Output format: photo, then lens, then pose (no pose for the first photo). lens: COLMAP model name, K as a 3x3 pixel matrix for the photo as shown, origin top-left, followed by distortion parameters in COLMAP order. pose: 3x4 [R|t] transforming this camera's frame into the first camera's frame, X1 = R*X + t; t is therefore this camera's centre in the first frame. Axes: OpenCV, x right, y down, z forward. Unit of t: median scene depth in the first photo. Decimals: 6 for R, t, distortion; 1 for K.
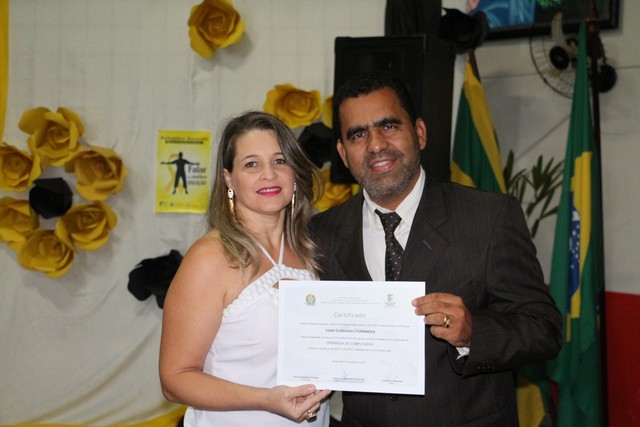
lens RADIAL K [[977.8, 0, 324.4], [0, 977.8, 211.6], [0, 0, 1]] dist [0.018702, 0.728947]
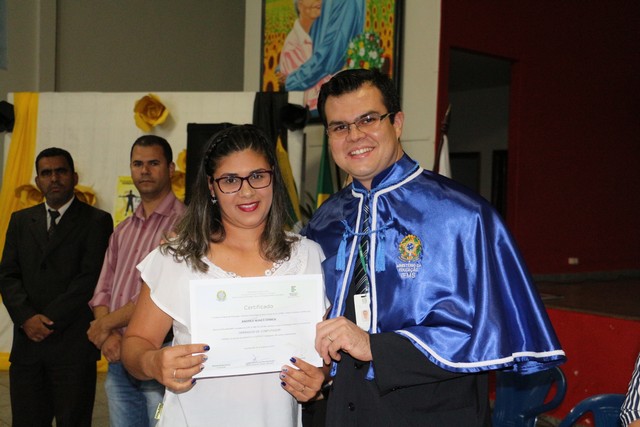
lens RADIAL K [[840.0, 0, 321.9], [0, 840.0, 211.1], [0, 0, 1]] dist [-0.041988, 0.485234]
pose [[0.987491, 0.022025, -0.156128, 0.382218], [-0.028329, 0.998866, -0.038267, 0.017970], [0.155108, 0.042211, 0.986995, -0.311014]]
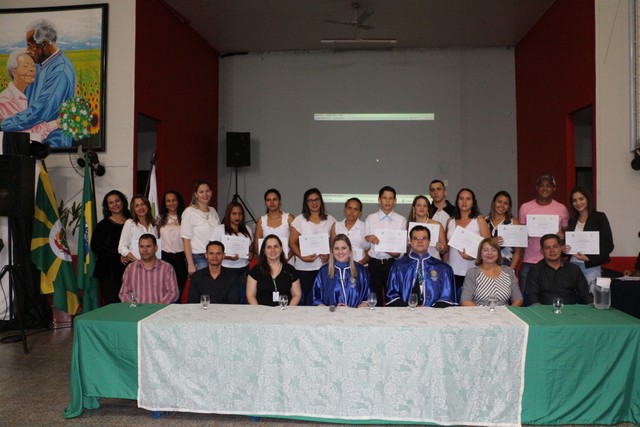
lens RADIAL K [[525.7, 0, 320.0], [0, 525.7, 213.5], [0, 0, 1]] dist [-0.181394, 0.167111]
pose [[0.807596, -0.023846, 0.589254, -0.032828], [0.038714, 0.999171, -0.012626, 0.011609], [-0.588464, 0.033009, 0.807849, -0.372662]]
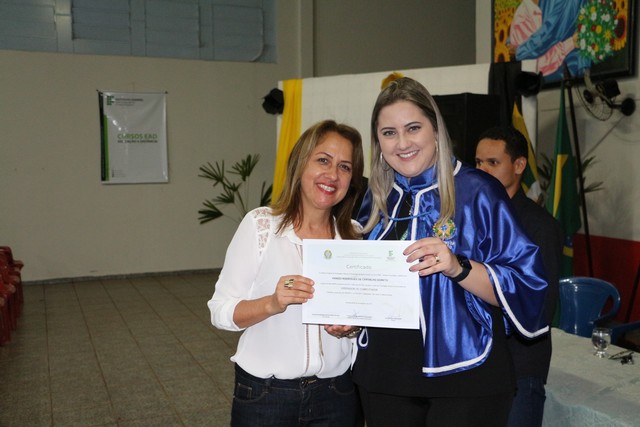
lens RADIAL K [[708.3, 0, 321.1], [0, 708.3, 211.0], [0, 0, 1]] dist [-0.094453, 0.303978]
pose [[0.898845, 0.011240, -0.438122, 0.339103], [-0.002181, 0.999773, 0.021173, 0.010962], [0.438261, -0.018076, 0.898666, -0.246090]]
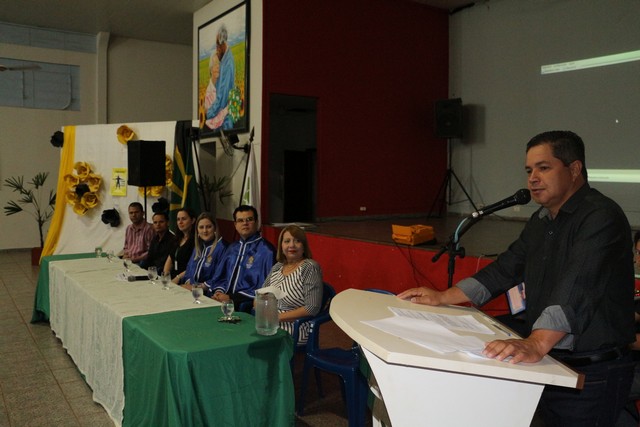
lens RADIAL K [[578.1, 0, 320.1], [0, 578.1, 211.5], [0, 0, 1]] dist [-0.155458, 0.195503]
pose [[0.968674, 0.011555, -0.248065, 0.903912], [-0.009306, 0.999904, 0.010236, 0.027162], [0.248160, -0.007606, 0.968689, -0.554270]]
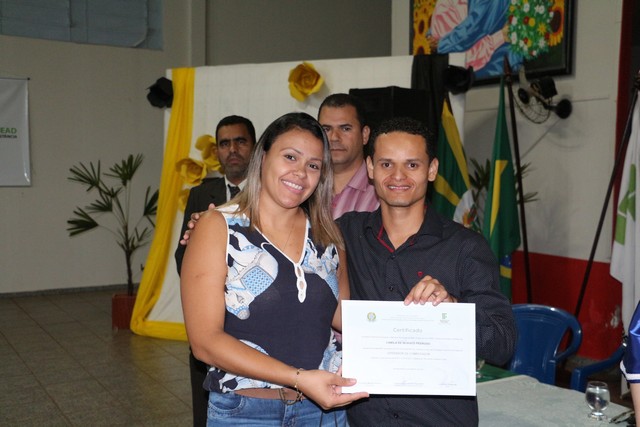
lens RADIAL K [[750.2, 0, 320.0], [0, 750.2, 213.5], [0, 0, 1]] dist [-0.076981, 0.375451]
pose [[0.954891, 0.015121, -0.296571, 0.270144], [-0.011877, 0.999848, 0.012737, 0.008322], [0.296719, -0.008640, 0.954926, -0.148566]]
